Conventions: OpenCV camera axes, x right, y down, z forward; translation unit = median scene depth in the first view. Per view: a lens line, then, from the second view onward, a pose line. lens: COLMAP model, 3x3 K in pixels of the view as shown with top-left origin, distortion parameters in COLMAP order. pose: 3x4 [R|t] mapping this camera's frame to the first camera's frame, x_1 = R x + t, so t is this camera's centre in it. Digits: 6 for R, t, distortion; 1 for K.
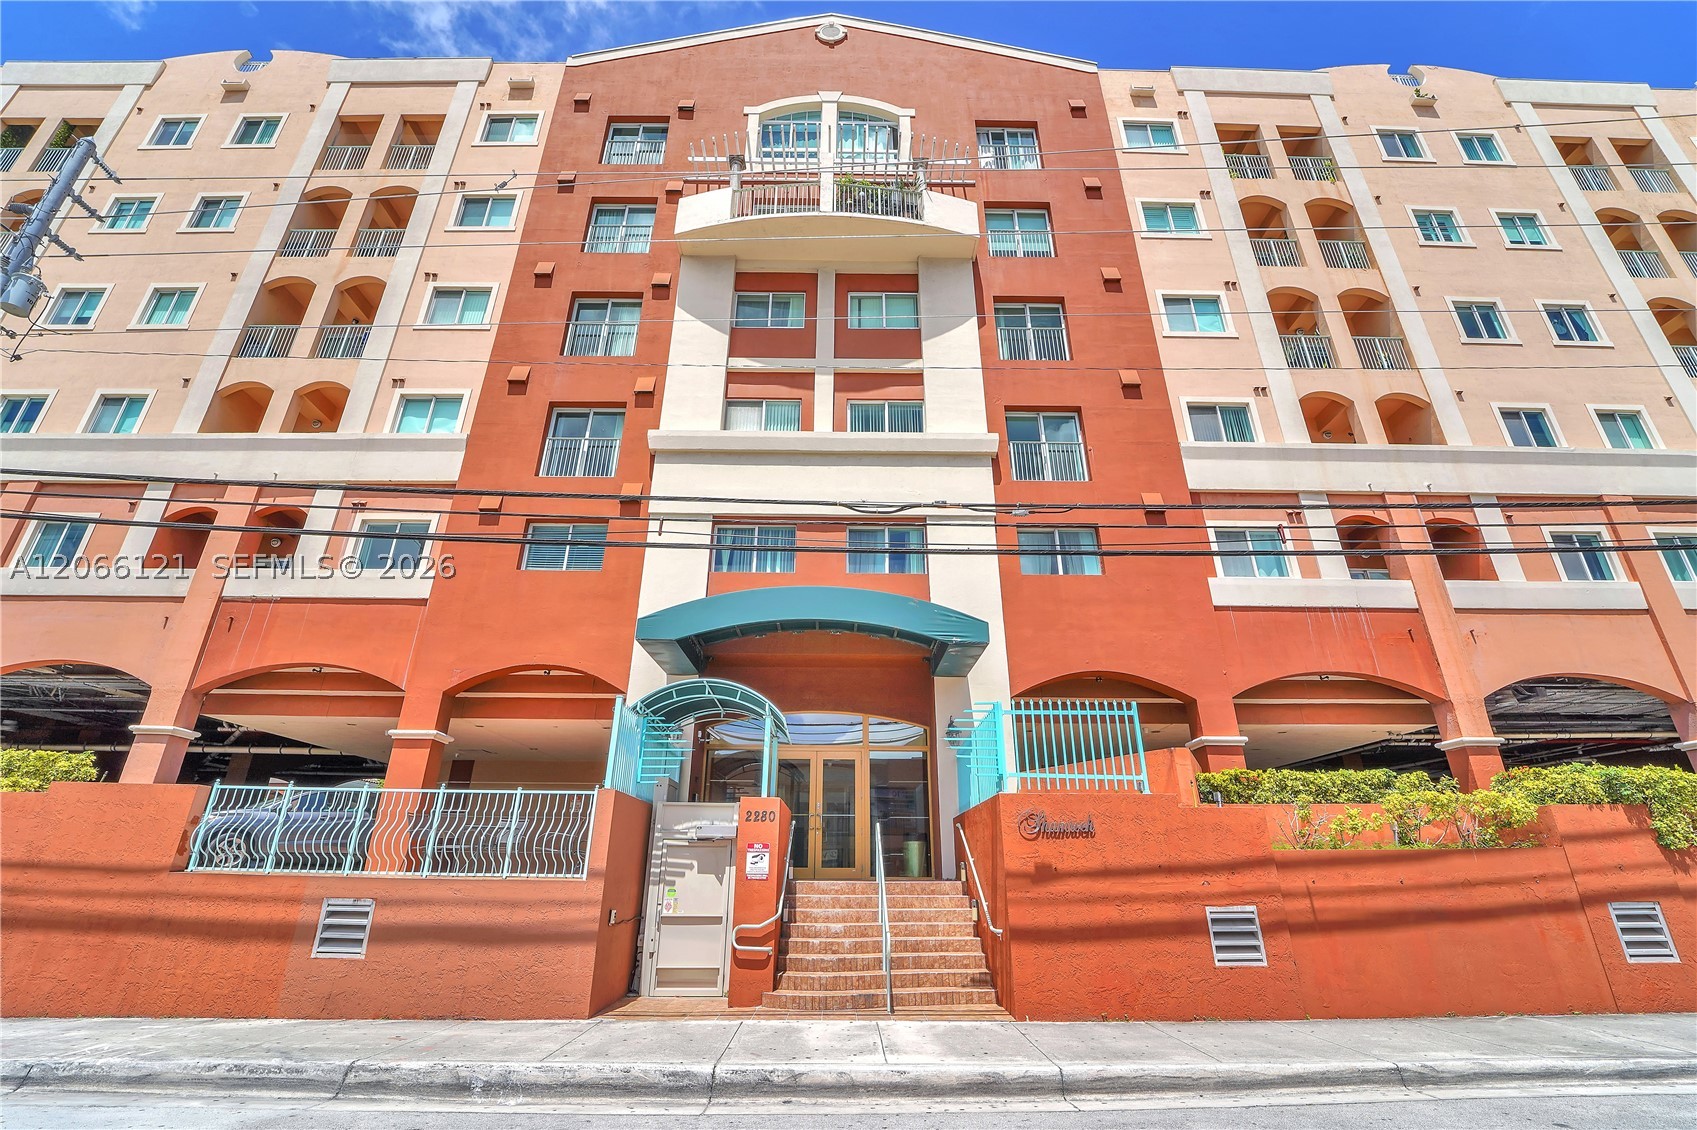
lens RADIAL K [[691.6, 0, 846.1], [0, 691.6, 554.9], [0, 0, 1]] dist [-0.013127, -0.001108]
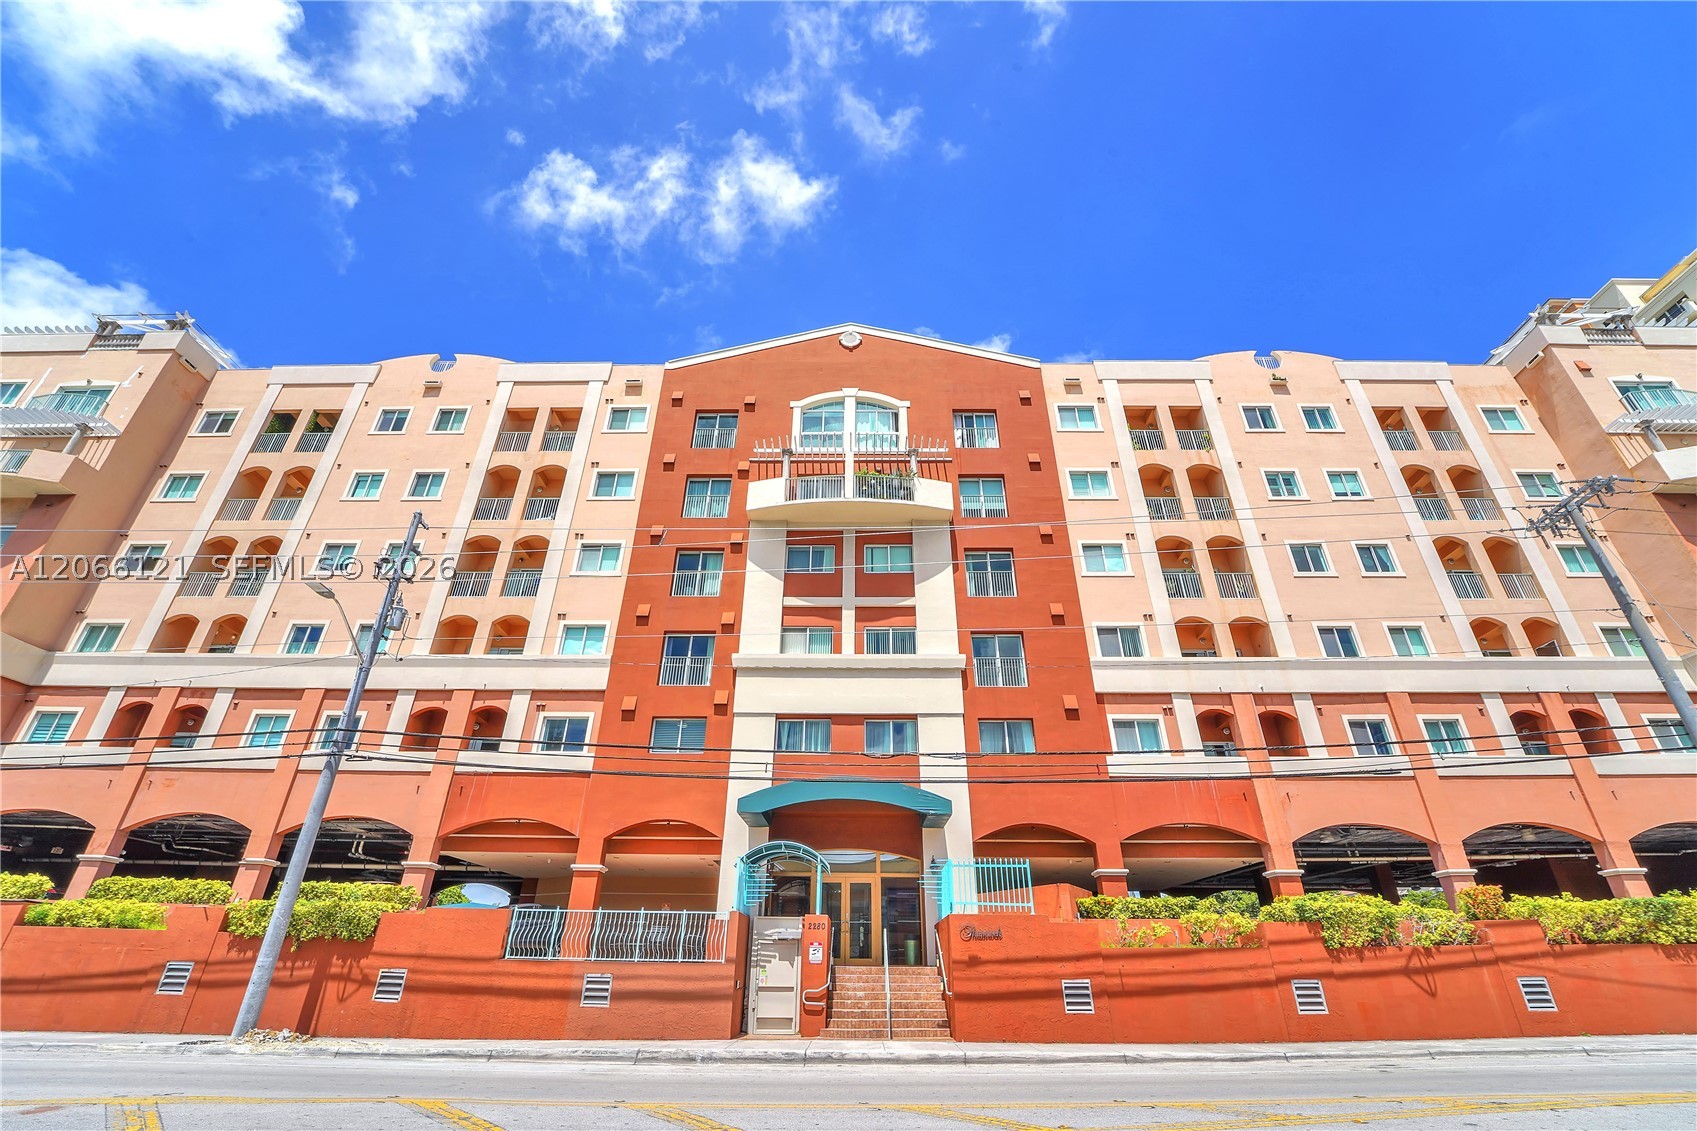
lens RADIAL K [[691.6, 0, 849.6], [0, 691.6, 563.9], [0, 0, 1]] dist [-0.013127, -0.001108]
pose [[0.999733, -0.008703, -0.021418, 0.003535], [0.006510, 0.994923, -0.100423, -0.223484], [0.022184, 0.100257, 0.994714, -0.514416]]
